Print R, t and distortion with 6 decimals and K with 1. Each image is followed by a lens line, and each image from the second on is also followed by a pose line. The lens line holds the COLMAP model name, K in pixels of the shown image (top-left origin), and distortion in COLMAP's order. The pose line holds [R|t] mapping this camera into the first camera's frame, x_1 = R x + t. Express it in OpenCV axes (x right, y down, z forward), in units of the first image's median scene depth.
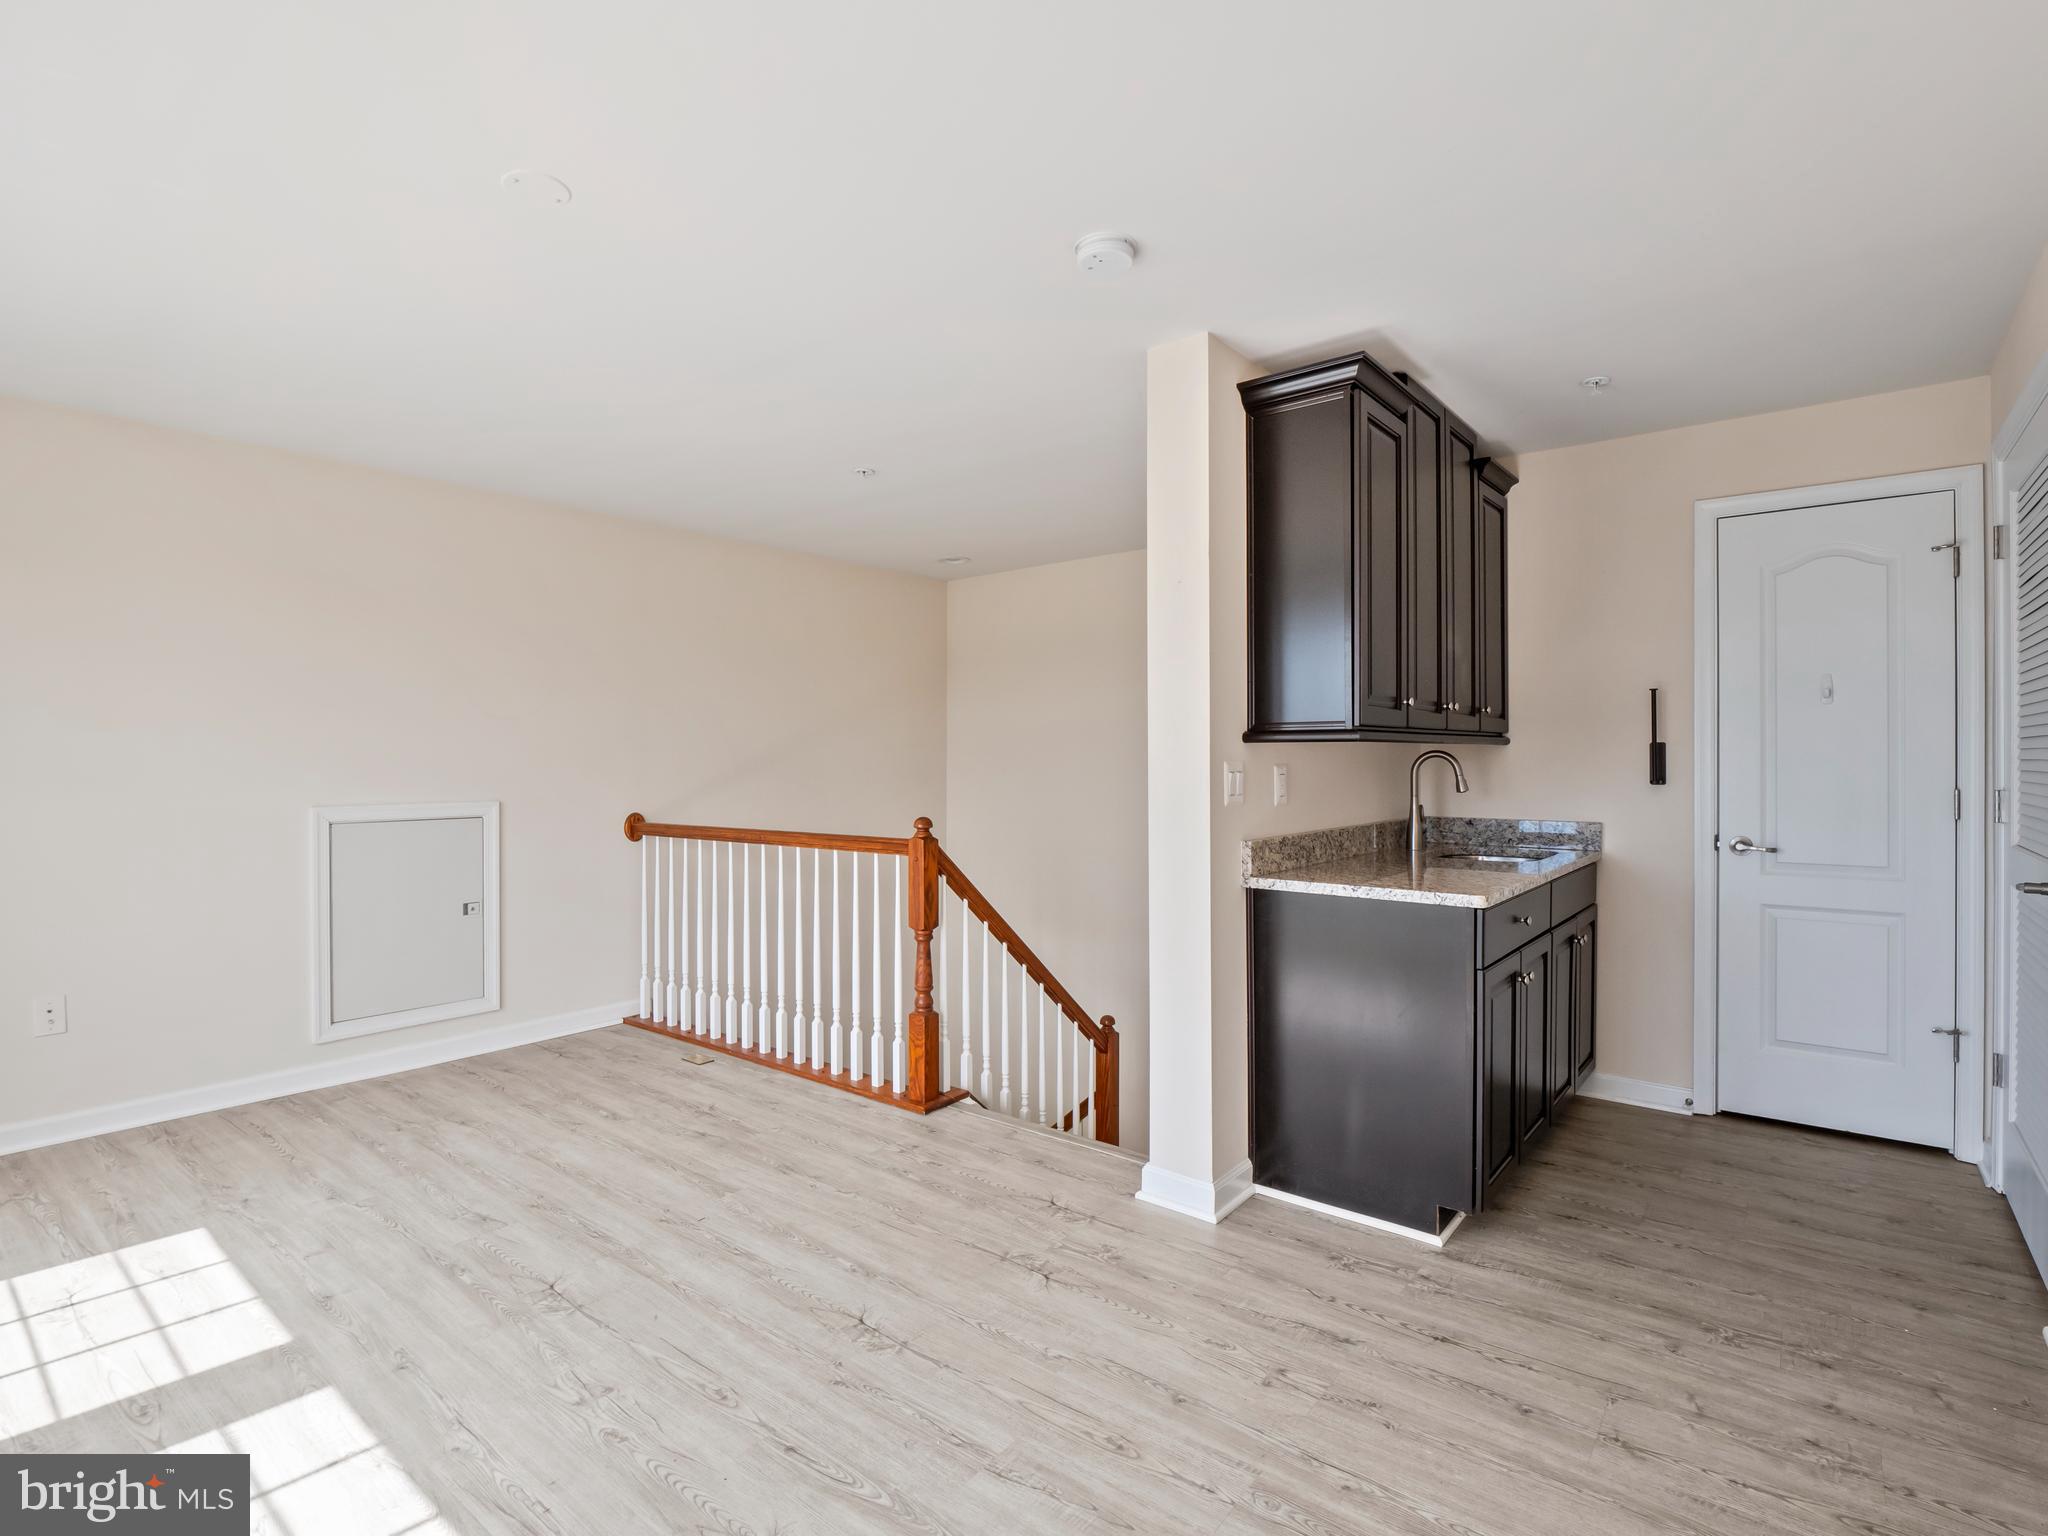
lens RADIAL K [[1008.5, 0, 1011.7], [0, 1008.5, 764.8], [0, 0, 1]] dist [-0.018112, 0.000364]
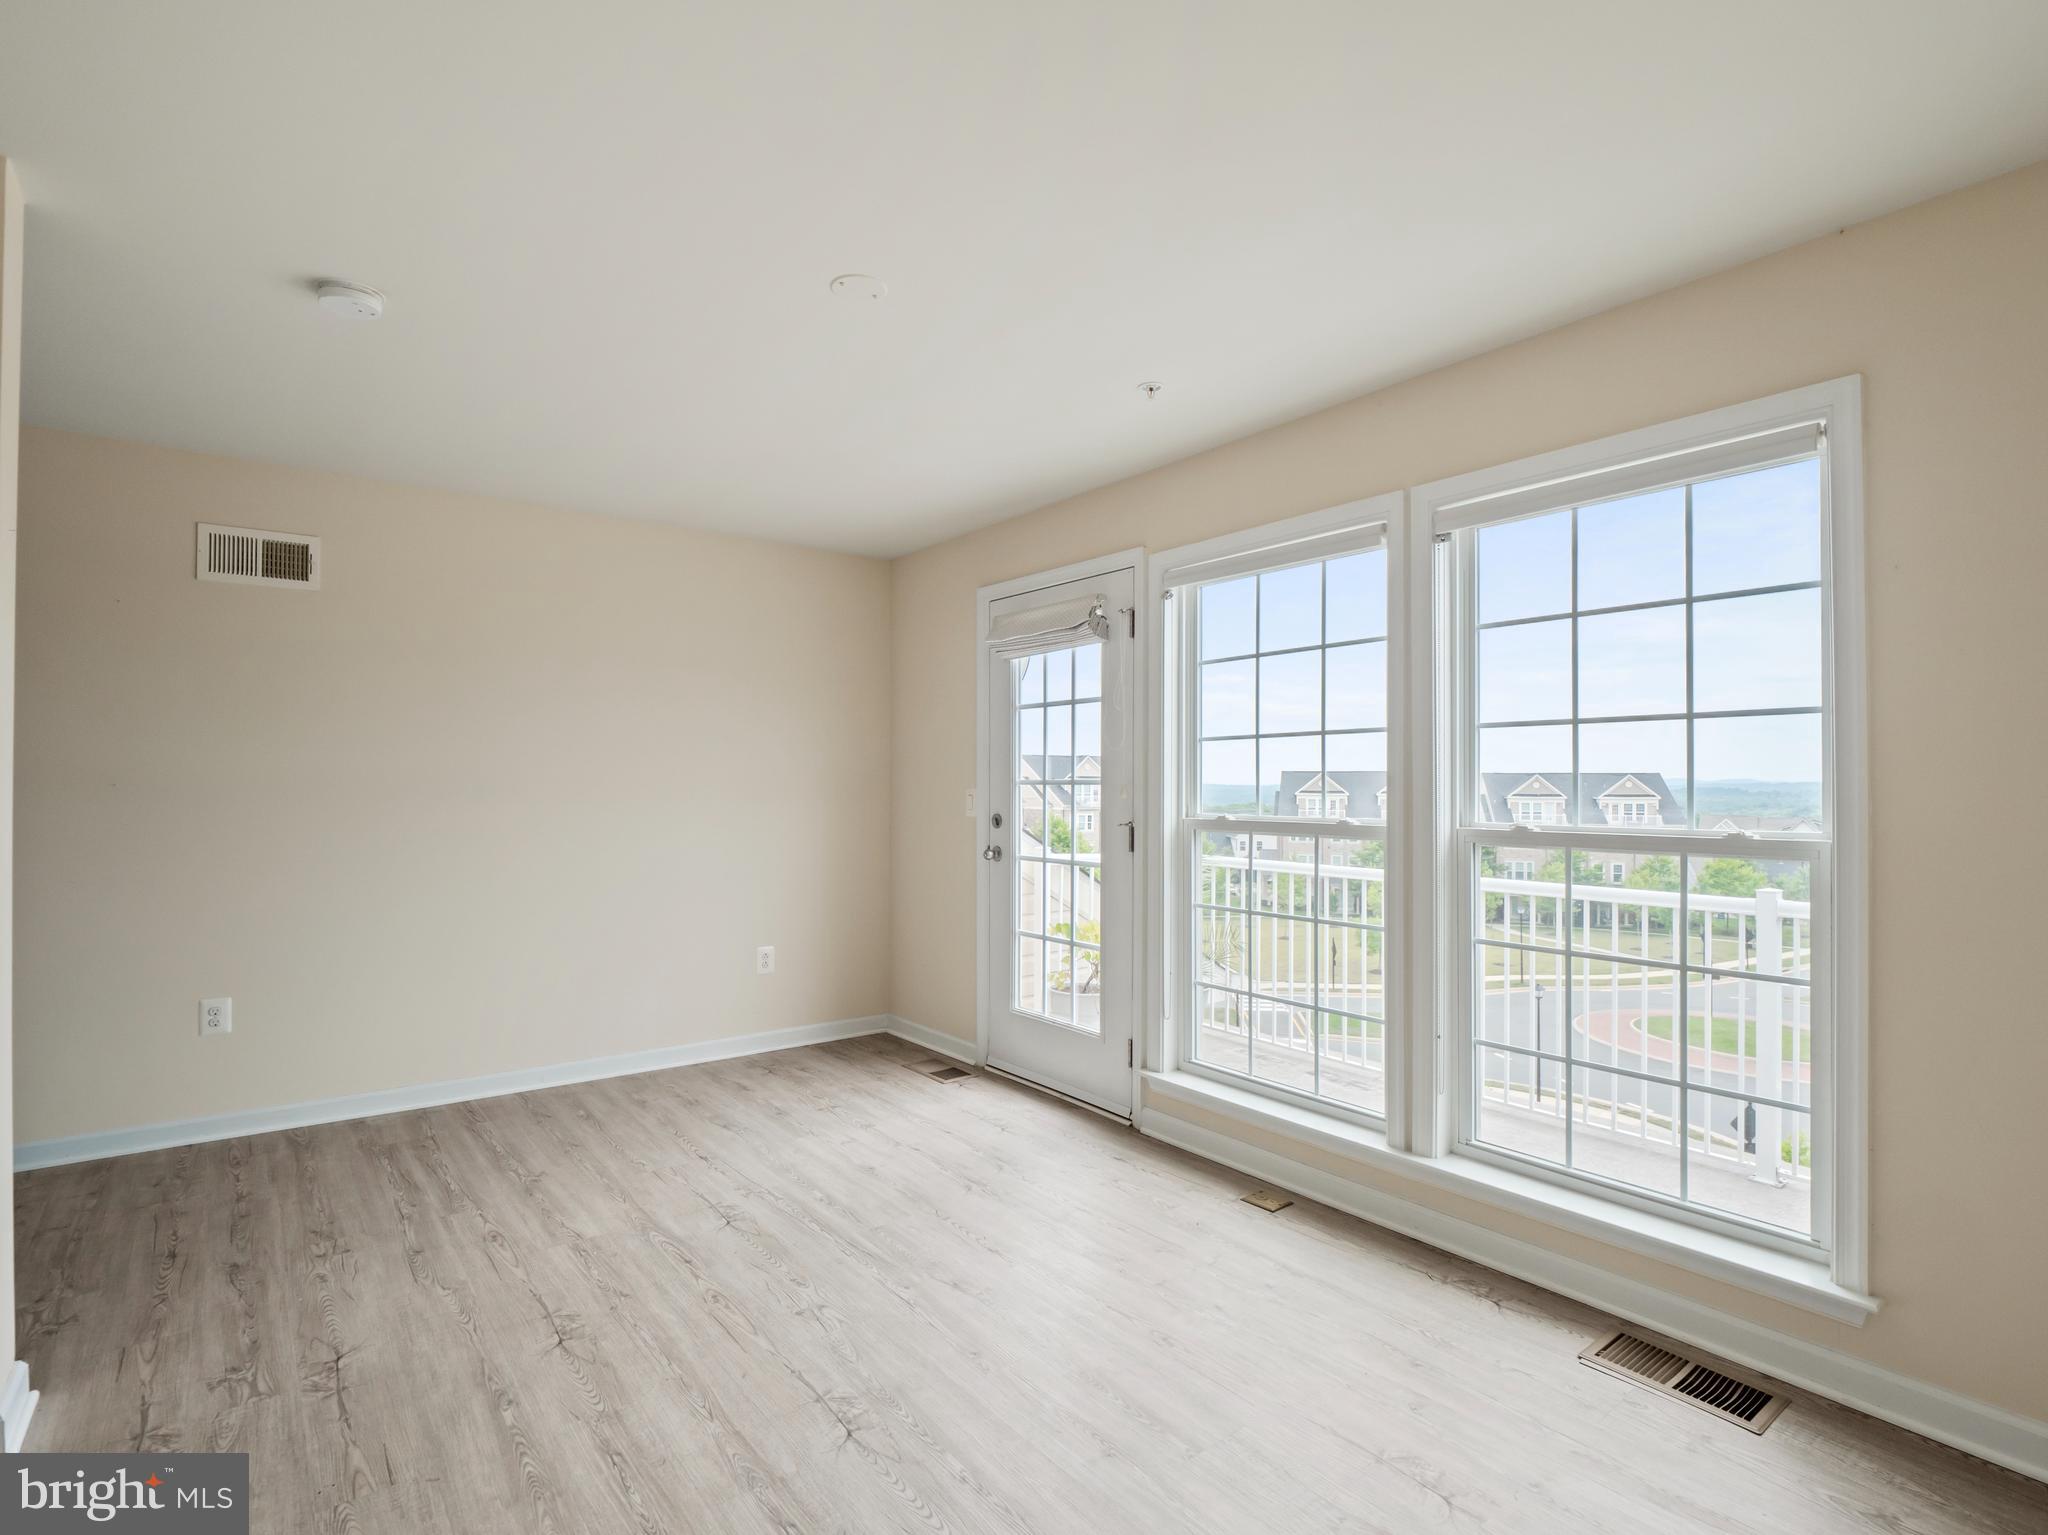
lens RADIAL K [[1008.5, 0, 1011.7], [0, 1008.5, 764.3], [0, 0, 1]] dist [-0.018112, 0.000364]
pose [[-0.971967, -0.000694, 0.235116, -0.885520], [-0.004426, 0.999872, -0.015346, -0.015972], [-0.235076, -0.015956, -0.971846, 2.009205]]
